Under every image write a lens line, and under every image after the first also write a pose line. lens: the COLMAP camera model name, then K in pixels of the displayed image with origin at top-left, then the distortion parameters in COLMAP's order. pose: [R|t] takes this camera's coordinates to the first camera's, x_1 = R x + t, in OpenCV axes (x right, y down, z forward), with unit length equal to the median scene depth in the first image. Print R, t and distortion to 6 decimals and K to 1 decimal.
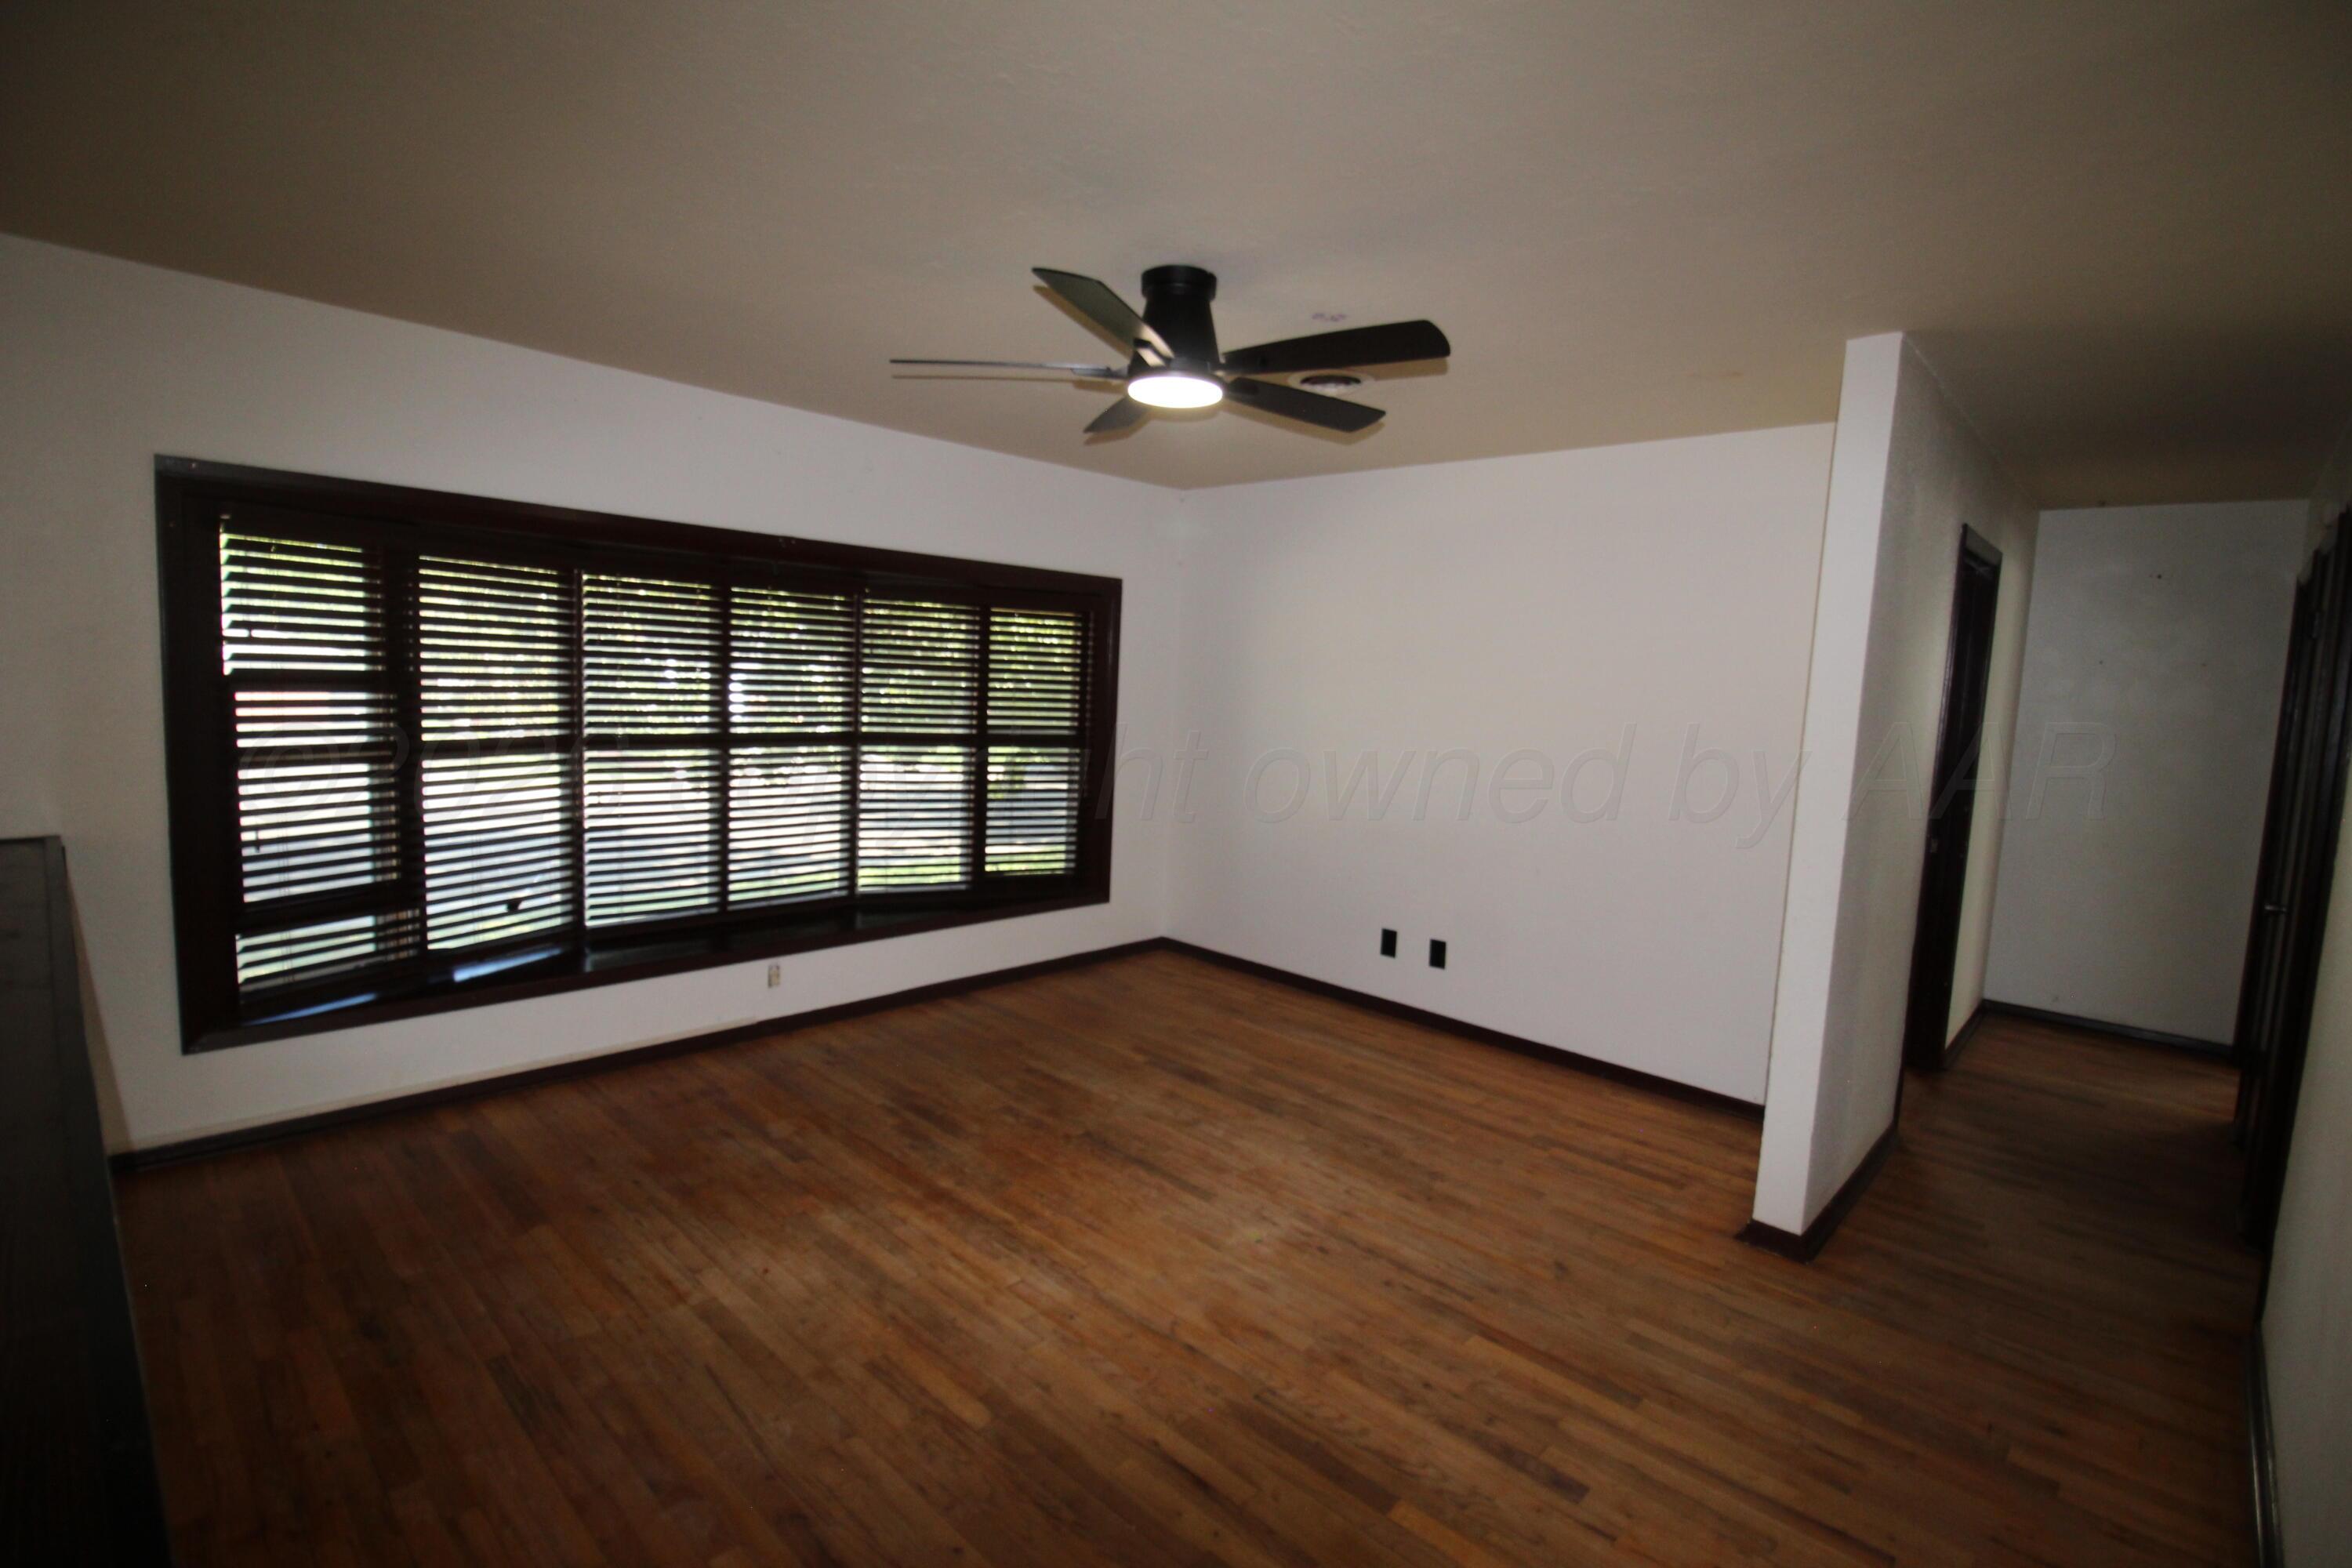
lens RADIAL K [[1089.0, 0, 1183.1], [0, 1089.0, 780.6], [0, 0, 1]] dist [-0.003046, -0.001251]
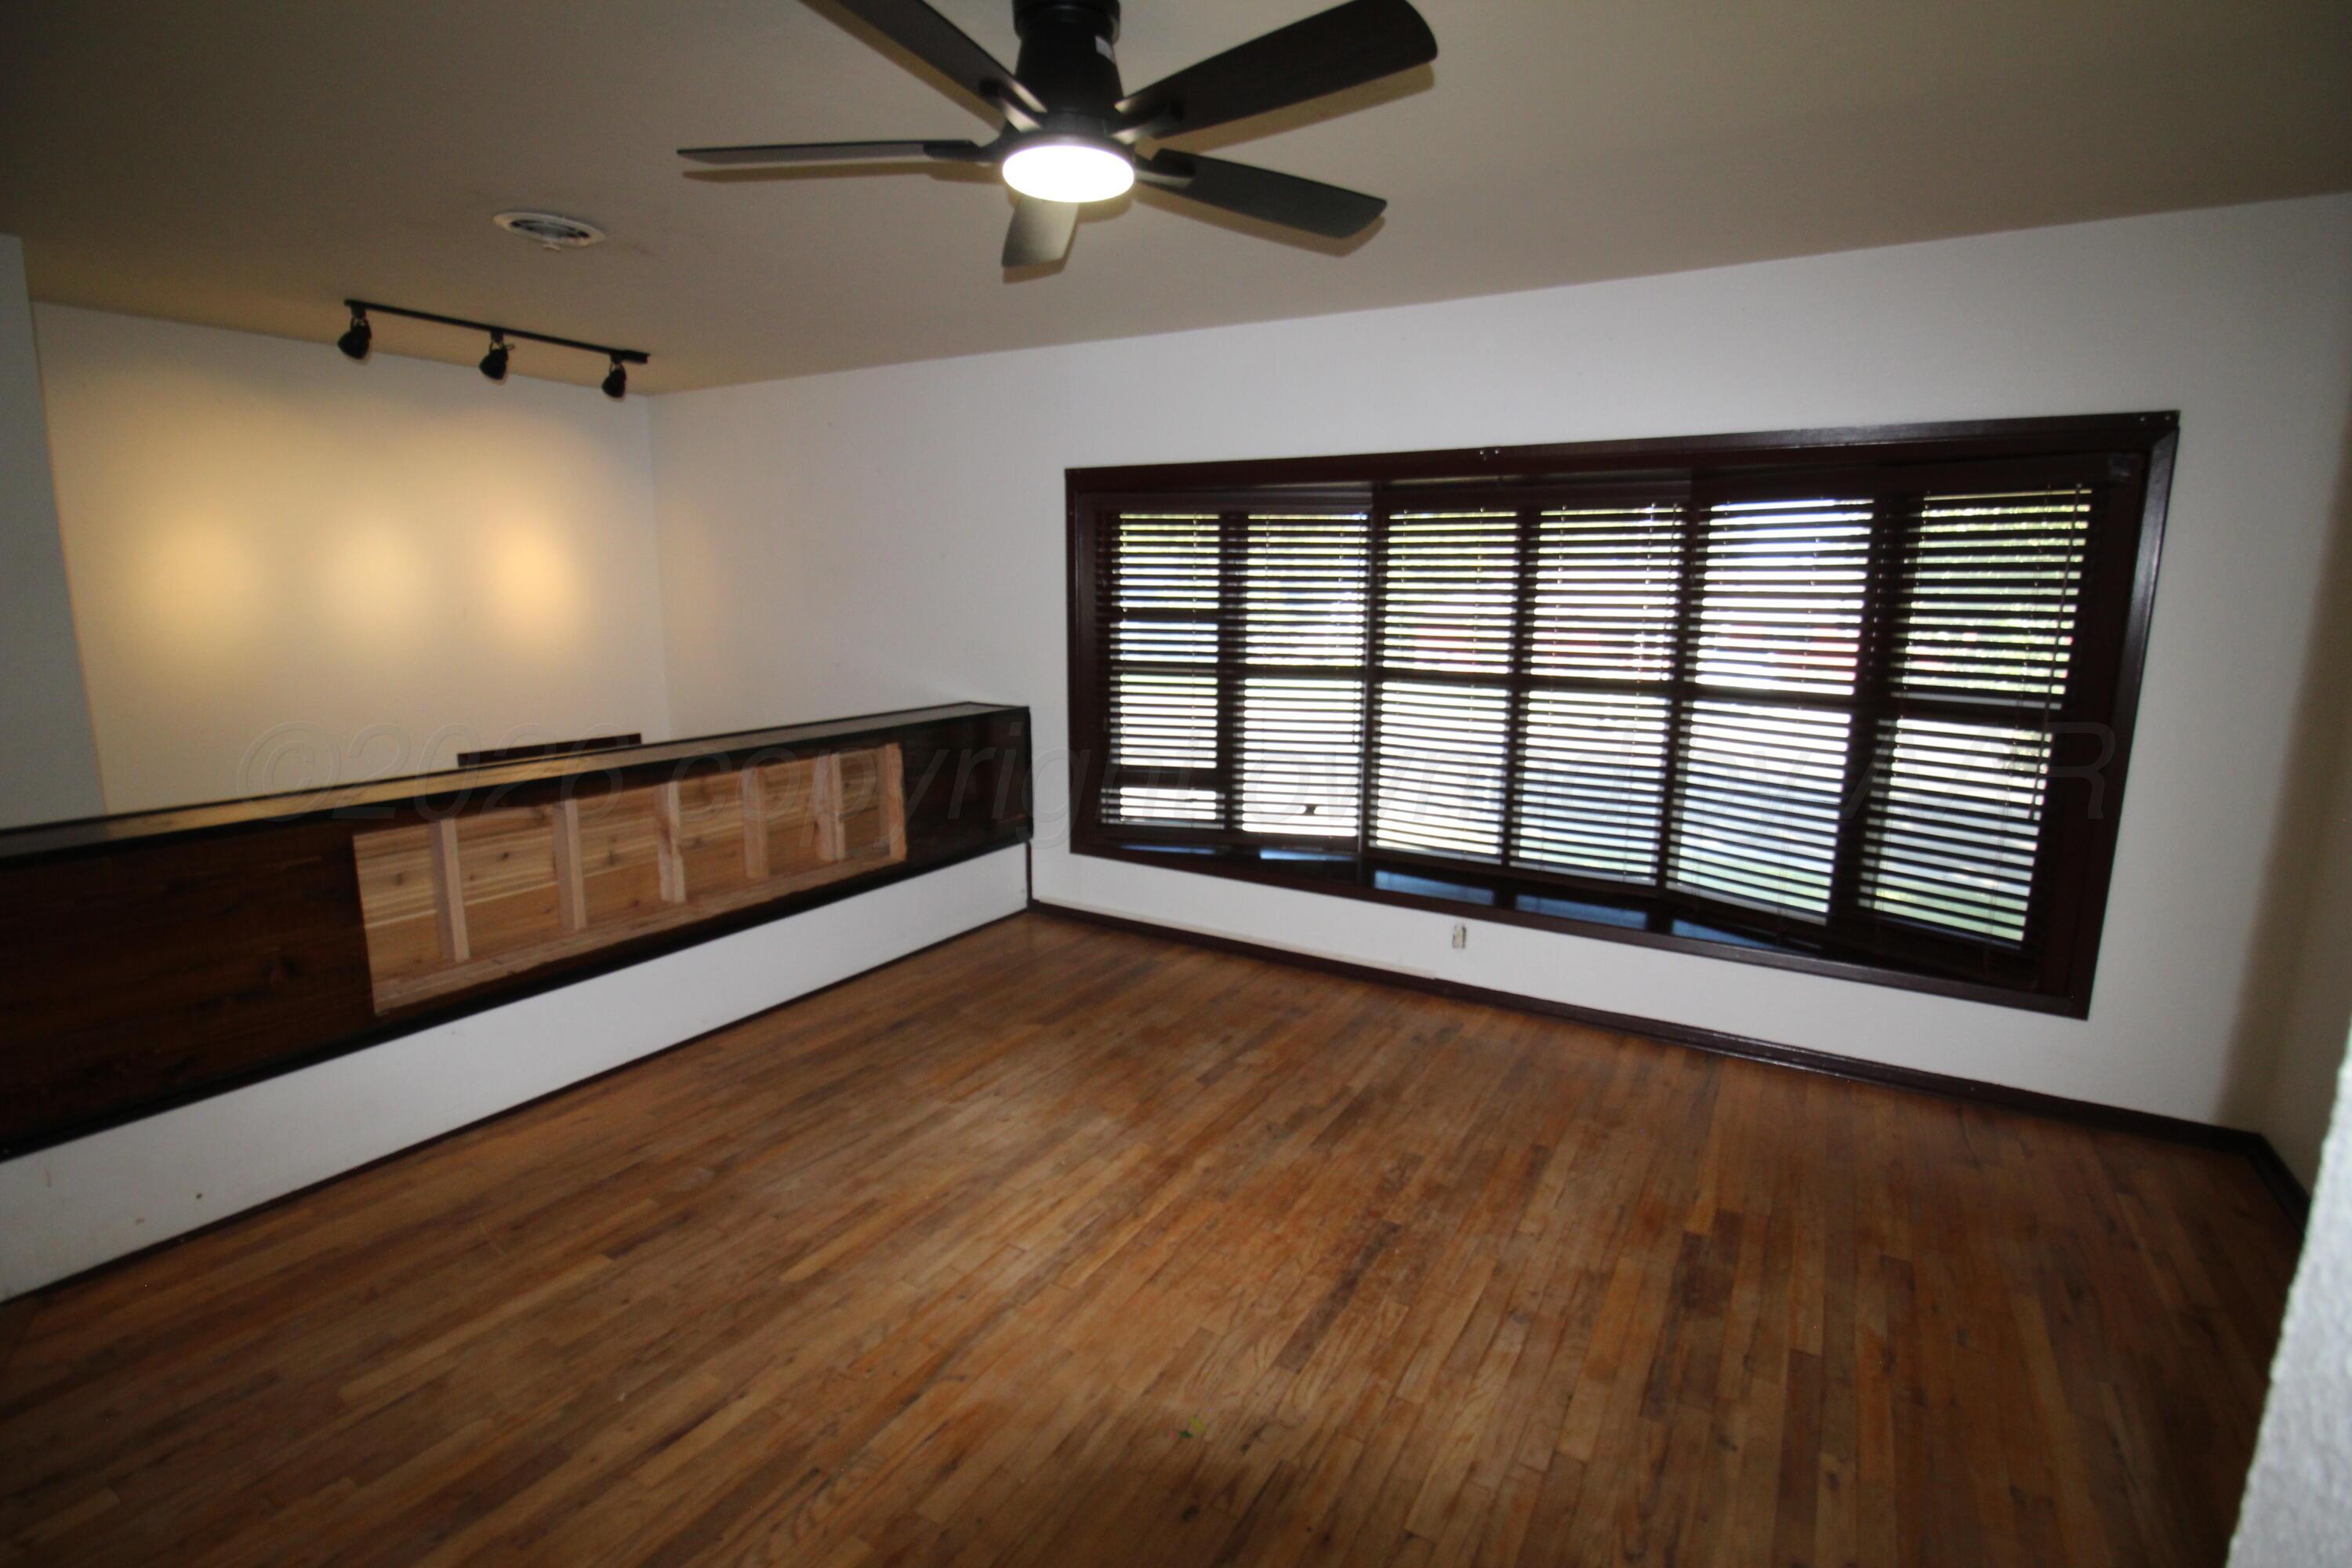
lens RADIAL K [[1089.0, 0, 1183.1], [0, 1089.0, 780.6], [0, 0, 1]] dist [-0.003046, -0.001251]
pose [[0.218488, 0.129562, -0.967200, 0.573923], [-0.098787, 0.988992, 0.110165, -0.037563], [0.970826, 0.071477, 0.228882, 0.712881]]
